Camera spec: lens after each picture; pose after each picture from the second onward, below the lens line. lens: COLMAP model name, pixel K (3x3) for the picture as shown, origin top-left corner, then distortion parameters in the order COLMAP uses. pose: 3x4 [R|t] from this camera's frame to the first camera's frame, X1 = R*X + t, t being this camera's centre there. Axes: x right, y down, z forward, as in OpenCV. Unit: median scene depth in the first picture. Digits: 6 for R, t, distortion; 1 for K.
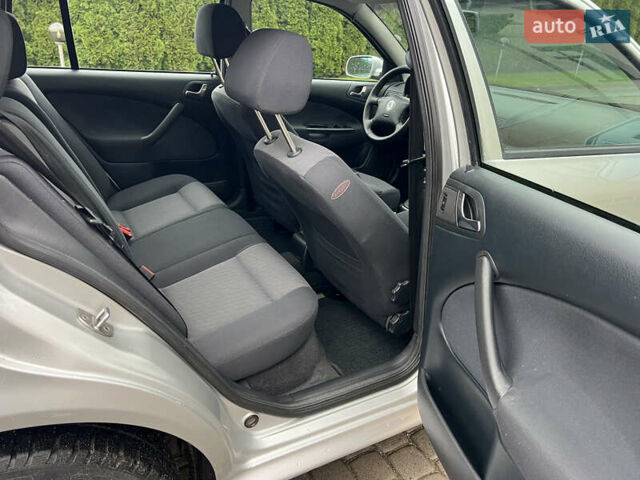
lens RADIAL K [[477.0, 0, 320.0], [0, 477.0, 240.0], [0, 0, 1]] dist [0.047504, -0.052289]
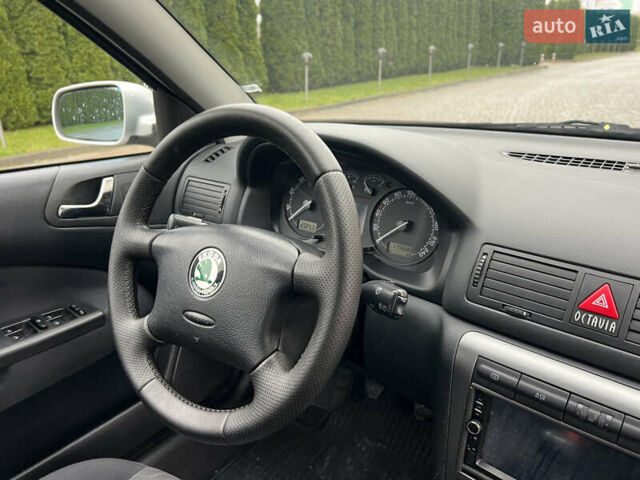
lens RADIAL K [[477.0, 0, 320.0], [0, 477.0, 240.0], [0, 0, 1]] dist [0.047504, -0.052289]
pose [[0.918946, -0.203526, 0.337809, 0.104895], [0.219240, 0.975633, -0.008594, -0.245736], [-0.327828, 0.081959, 0.941175, 0.660570]]
